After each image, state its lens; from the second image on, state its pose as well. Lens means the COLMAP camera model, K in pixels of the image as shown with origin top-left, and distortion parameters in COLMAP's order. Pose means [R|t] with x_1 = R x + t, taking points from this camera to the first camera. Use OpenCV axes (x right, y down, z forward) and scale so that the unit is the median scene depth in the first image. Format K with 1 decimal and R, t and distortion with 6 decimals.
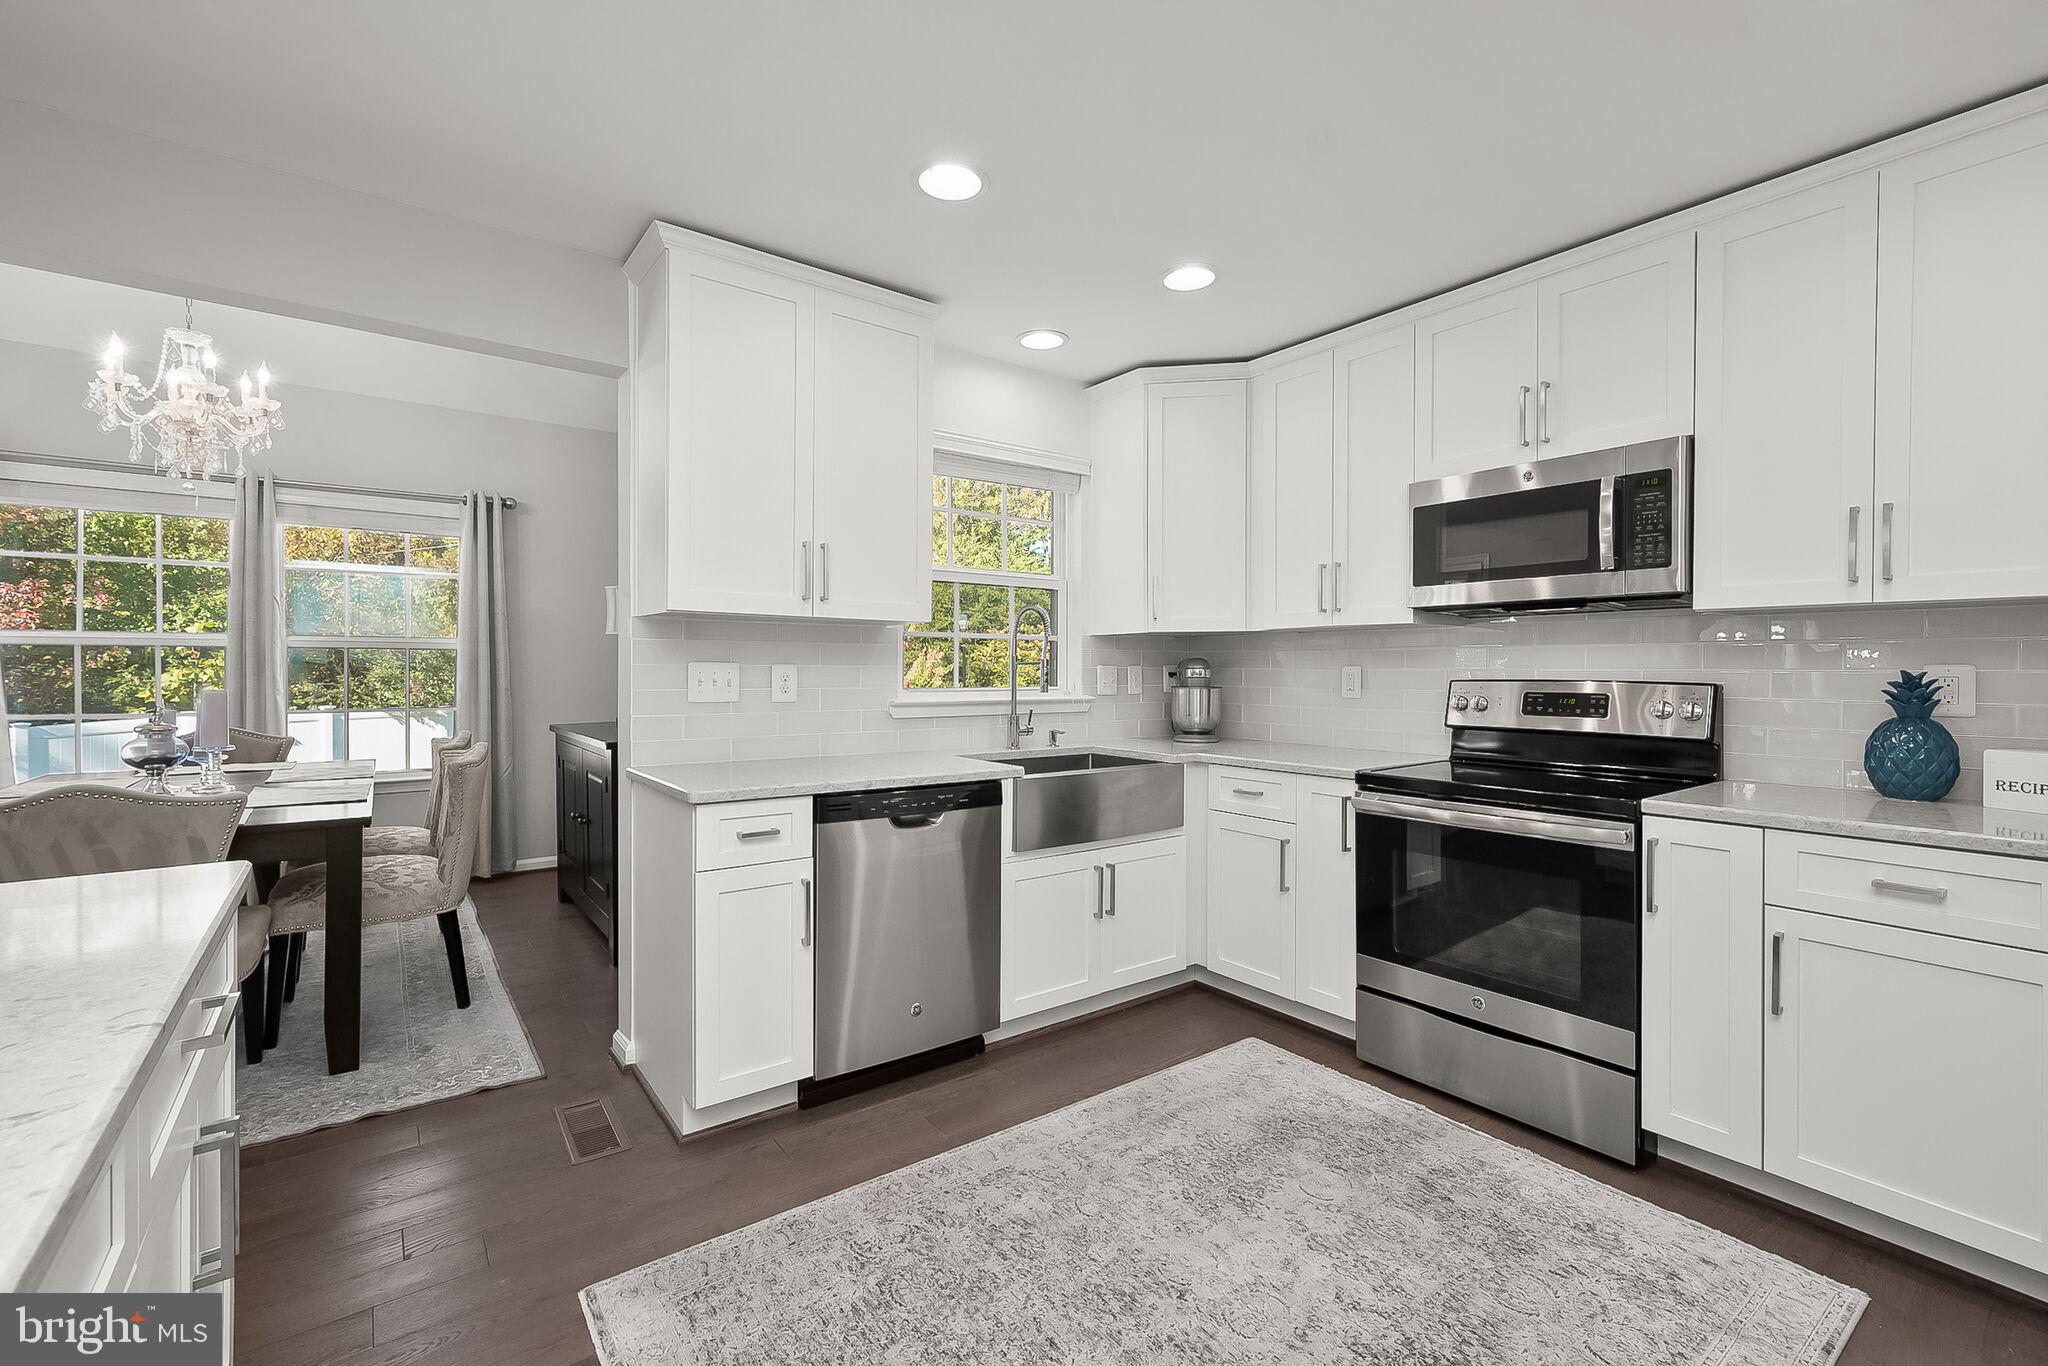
lens RADIAL K [[880.5, 0, 1030.9], [0, 880.5, 677.4], [0, 0, 1]] dist [0.002817, 0.000351]
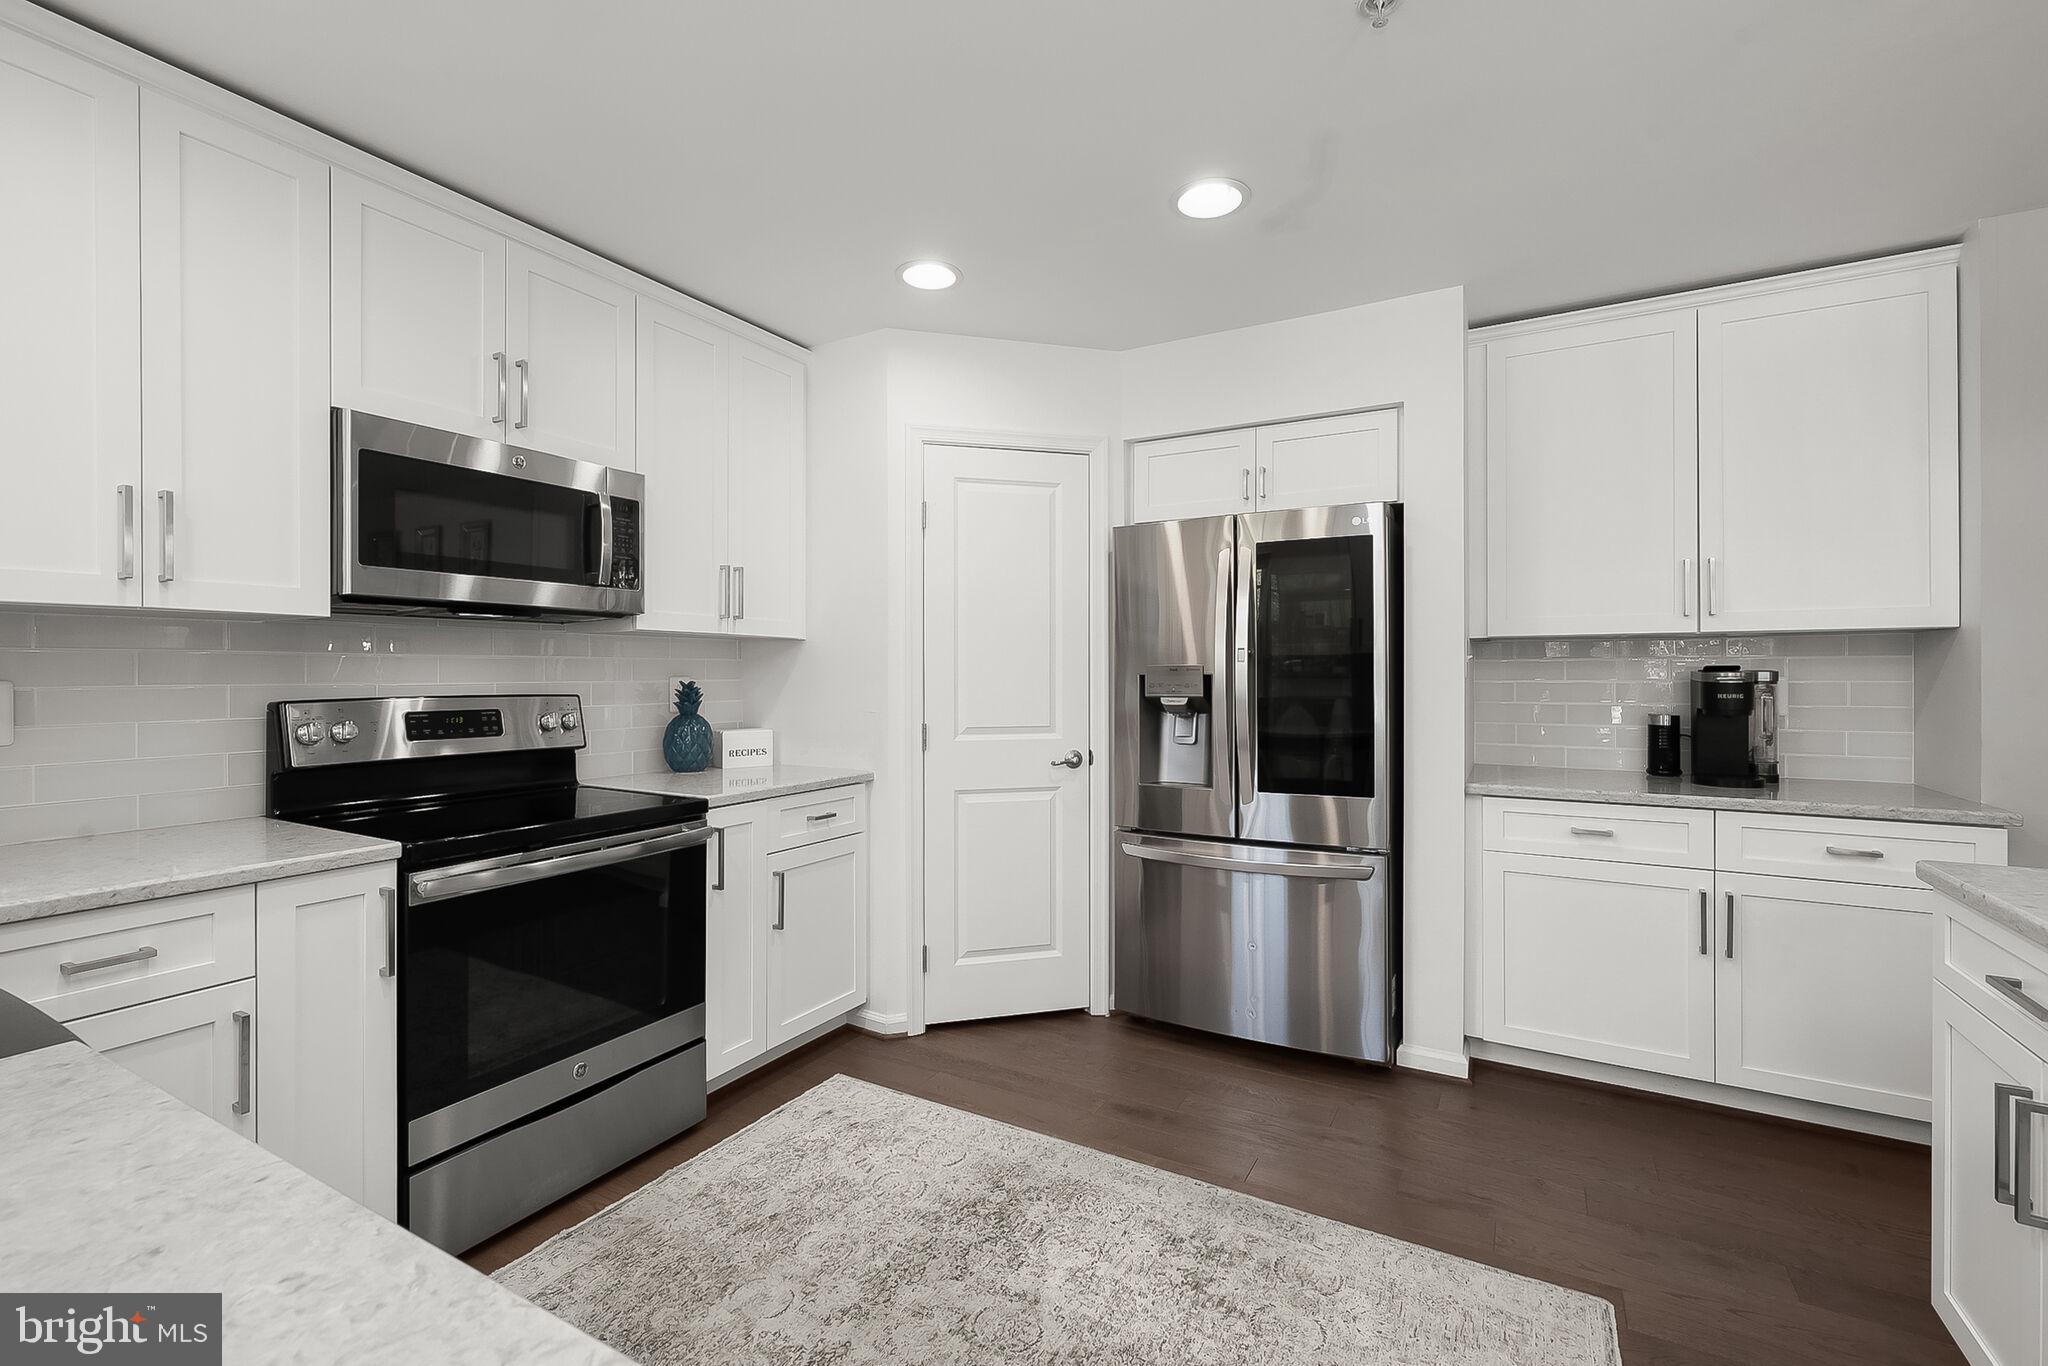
lens RADIAL K [[882.4, 0, 1029.5], [0, 882.4, 672.7], [0, 0, 1]] dist [-0.000598, -0.000311]
pose [[-0.396765, -0.003648, 0.917913, -0.419978], [0.007972, 0.999941, 0.007420, -0.022188], [-0.917886, 0.010262, -0.396712, 0.847718]]
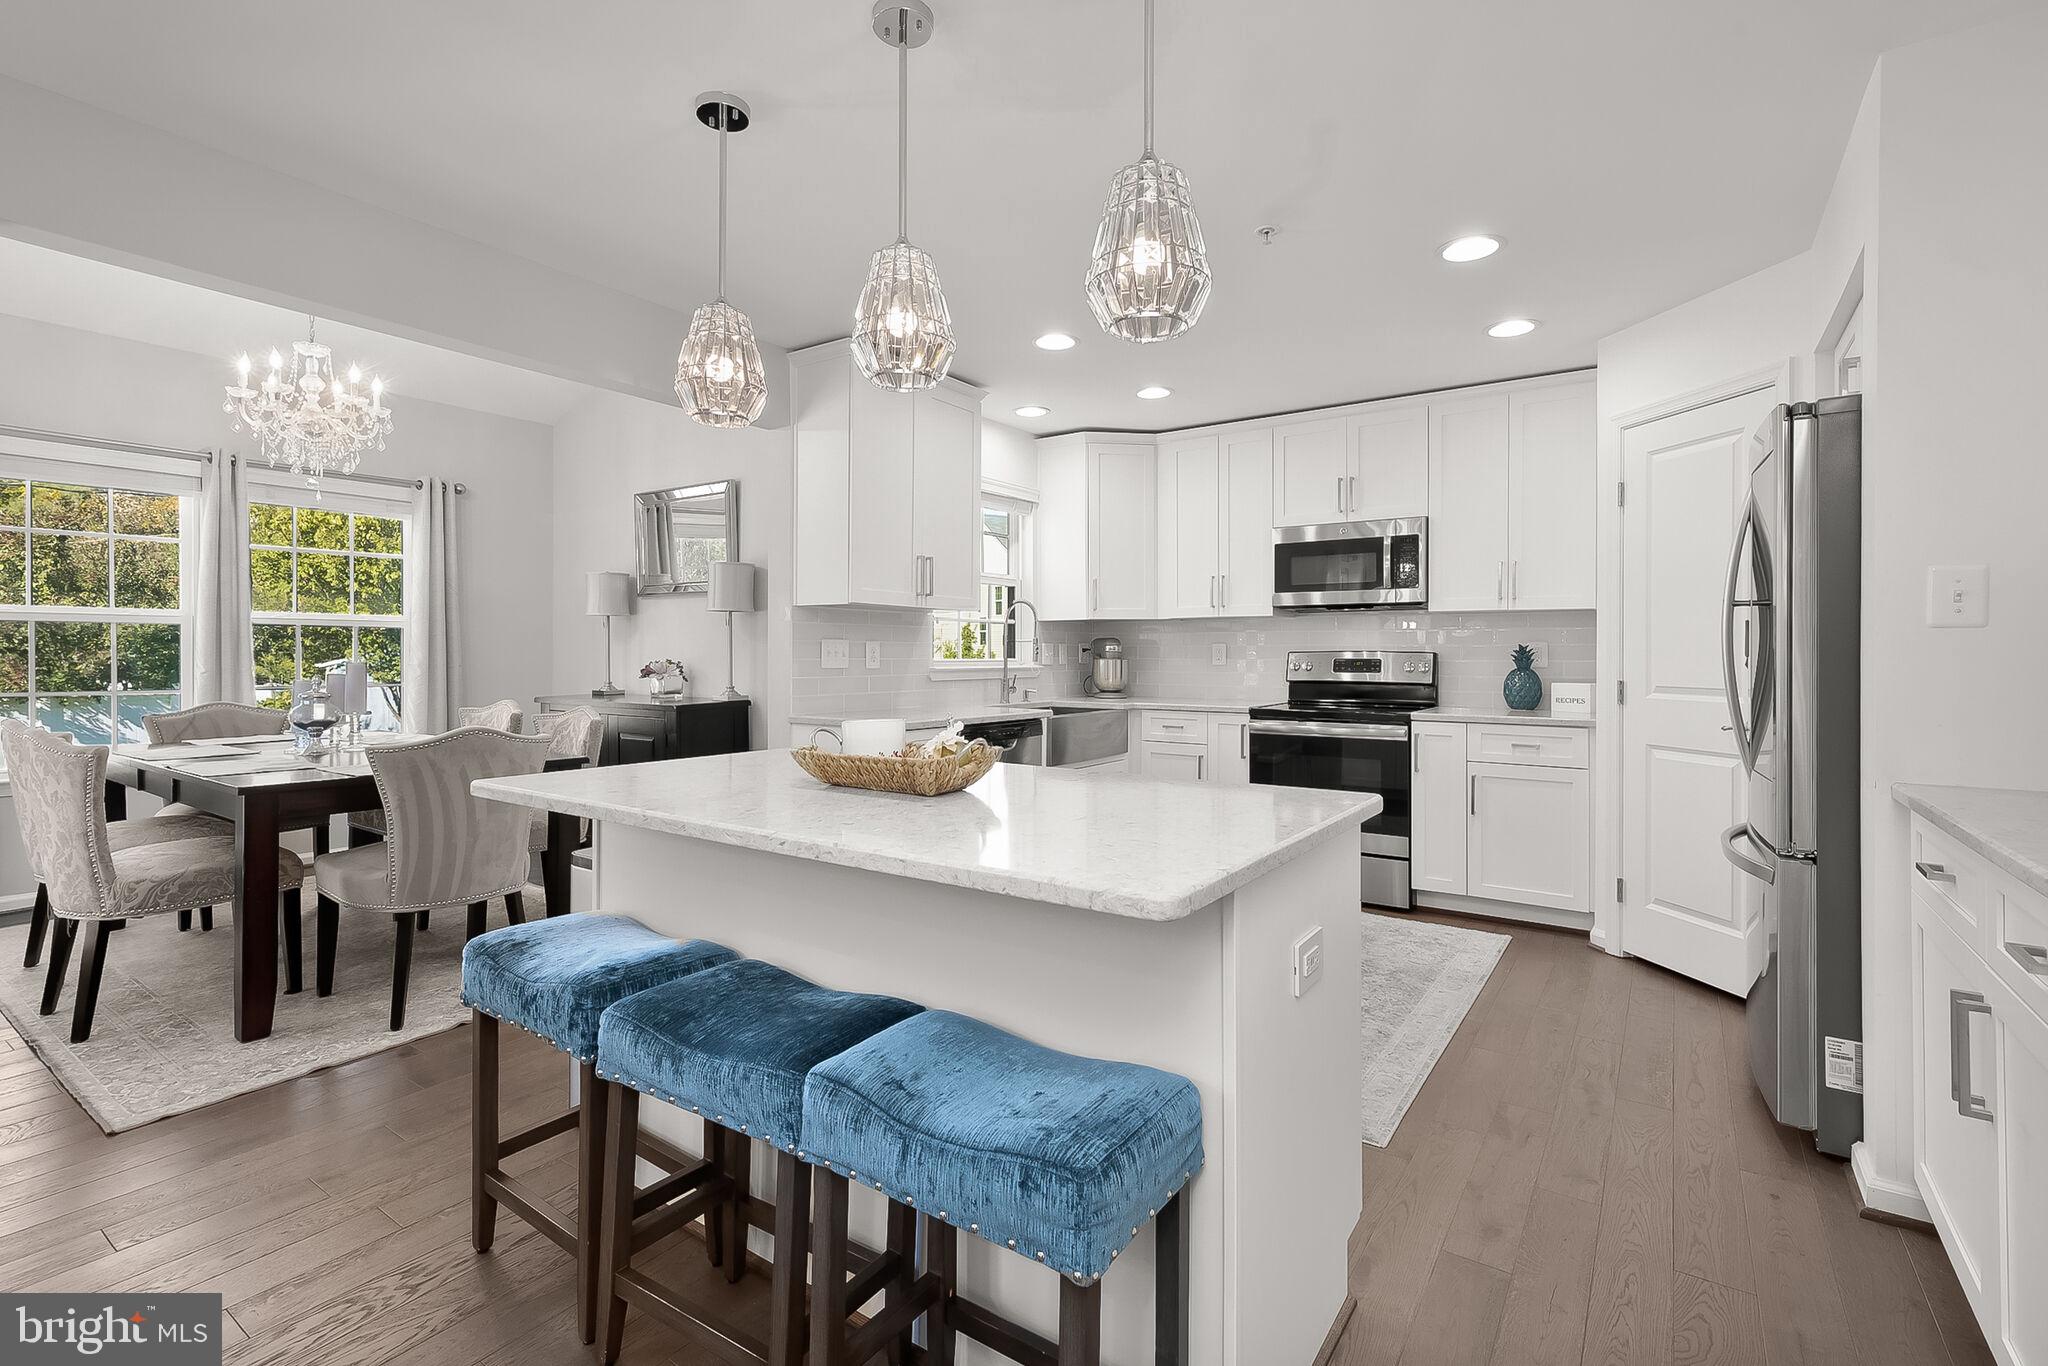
lens RADIAL K [[924.0, 0, 1031.2], [0, 924.0, 655.0], [0, 0, 1]] dist [0.000896, 0.000018]
pose [[0.950578, -0.002233, 0.310479, -0.545594], [0.004263, 0.999974, -0.005857, 0.018634], [-0.310458, 0.006891, 0.950562, -0.493050]]
